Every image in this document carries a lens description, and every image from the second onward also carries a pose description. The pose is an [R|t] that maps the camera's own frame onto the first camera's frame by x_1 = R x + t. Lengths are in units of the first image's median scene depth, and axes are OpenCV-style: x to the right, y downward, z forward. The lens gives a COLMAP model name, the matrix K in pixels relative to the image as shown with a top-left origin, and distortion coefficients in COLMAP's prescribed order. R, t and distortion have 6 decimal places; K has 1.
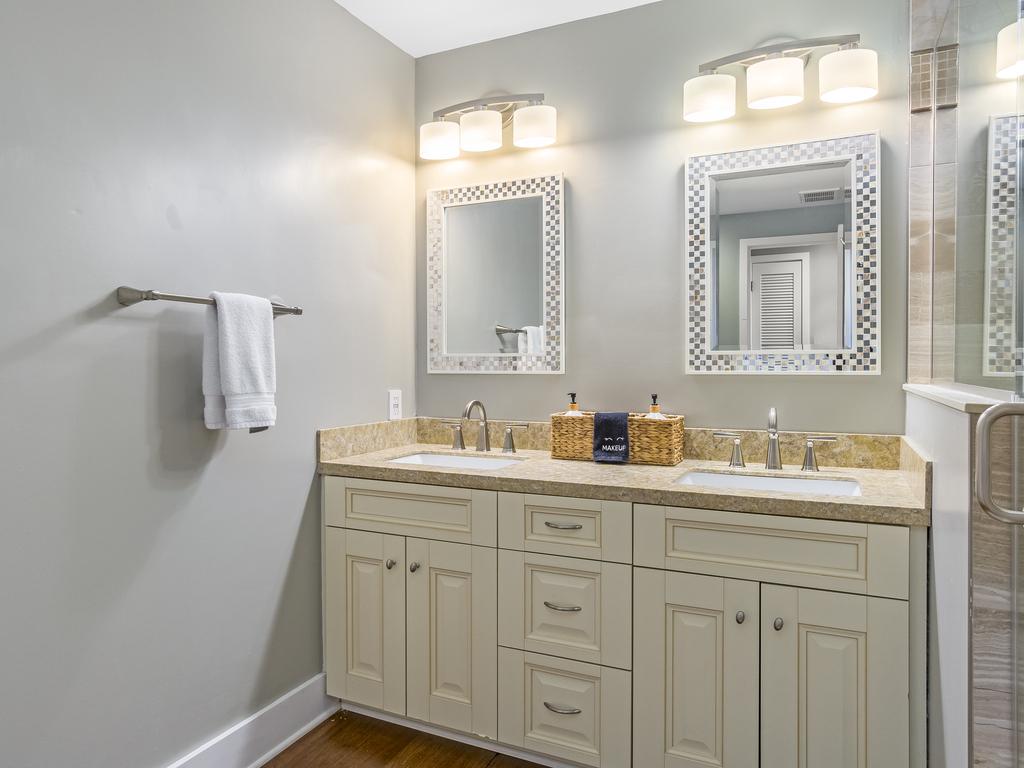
lens RADIAL K [[667.0, 0, 512.1], [0, 667.0, 366.3], [0, 0, 1]] dist [-0.002295, 0.000810]
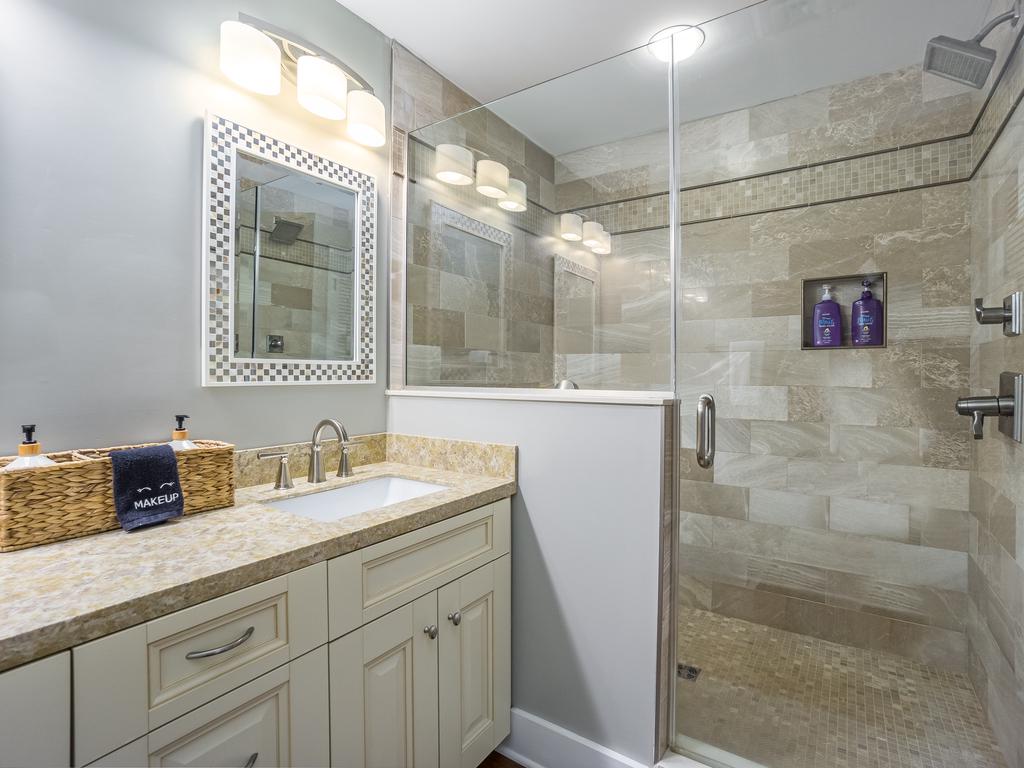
lens RADIAL K [[513.8, 0, 509.1], [0, 513.8, 374.0], [0, 0, 1]] dist [-0.051958, 0.033491]
pose [[0.161213, 0.000728, 0.986919, -0.288347], [-0.000355, 1.000000, -0.000679, -0.002742], [-0.986920, -0.000241, 0.161213, 0.589068]]
